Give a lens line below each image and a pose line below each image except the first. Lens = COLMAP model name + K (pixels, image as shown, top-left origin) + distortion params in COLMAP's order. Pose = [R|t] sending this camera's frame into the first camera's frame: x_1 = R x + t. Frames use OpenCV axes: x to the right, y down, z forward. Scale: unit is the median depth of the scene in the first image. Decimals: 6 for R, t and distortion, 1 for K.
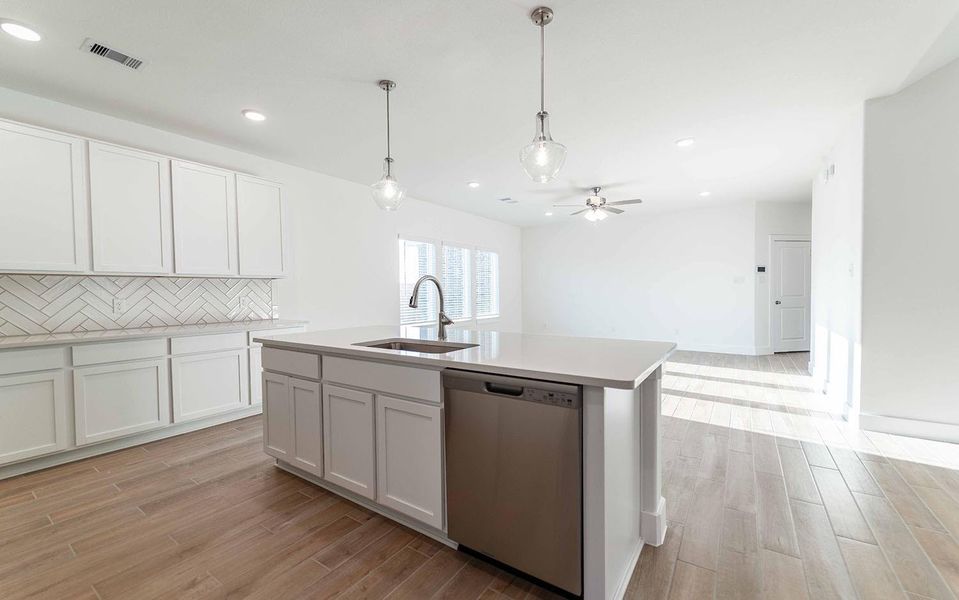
lens RADIAL K [[385.2, 0, 481.1], [0, 385.2, 300.5], [0, 0, 1]] dist [0.002613, -0.001398]
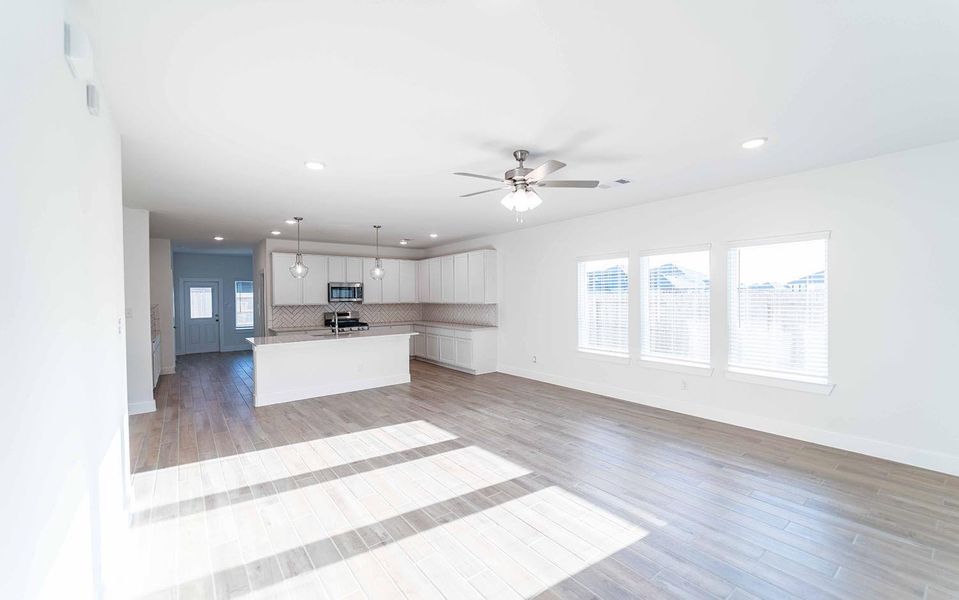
lens RADIAL K [[385.2, 0, 483.9], [0, 385.2, 304.5], [0, 0, 1]] dist [0.002613, -0.001398]
pose [[-0.304850, 0.035459, -0.951740, 1.818743], [-0.009808, 0.999137, 0.040367, -0.196774], [0.952350, 0.021641, -0.304239, 2.379899]]
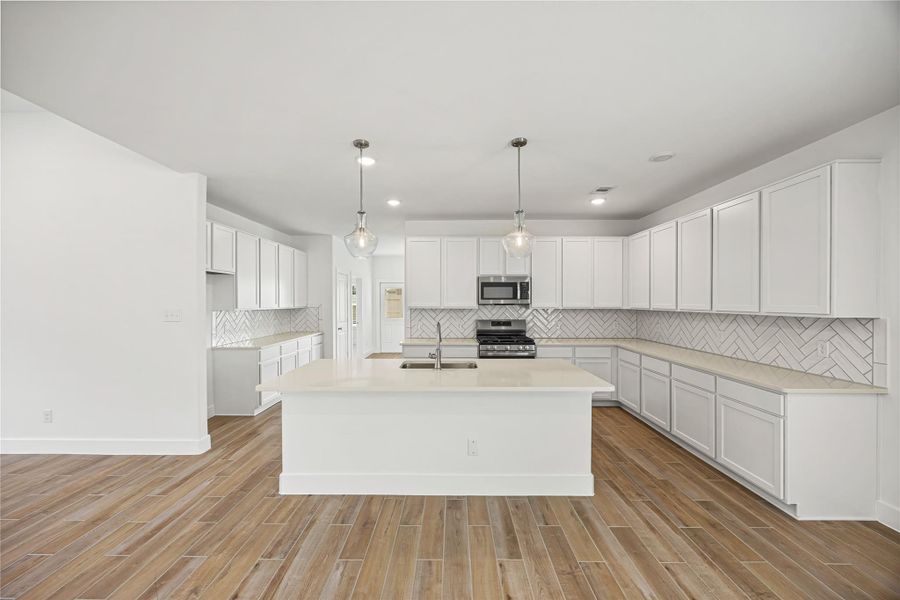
lens RADIAL K [[344.6, 0, 448.6], [0, 344.6, 300.5], [0, 0, 1]] dist [0.000078, 0.000258]
pose [[-0.836542, 0.012082, -0.547769, 0.458997], [-0.002922, 0.999644, 0.026511, -0.151948], [0.547894, 0.023778, -0.836209, 1.743244]]
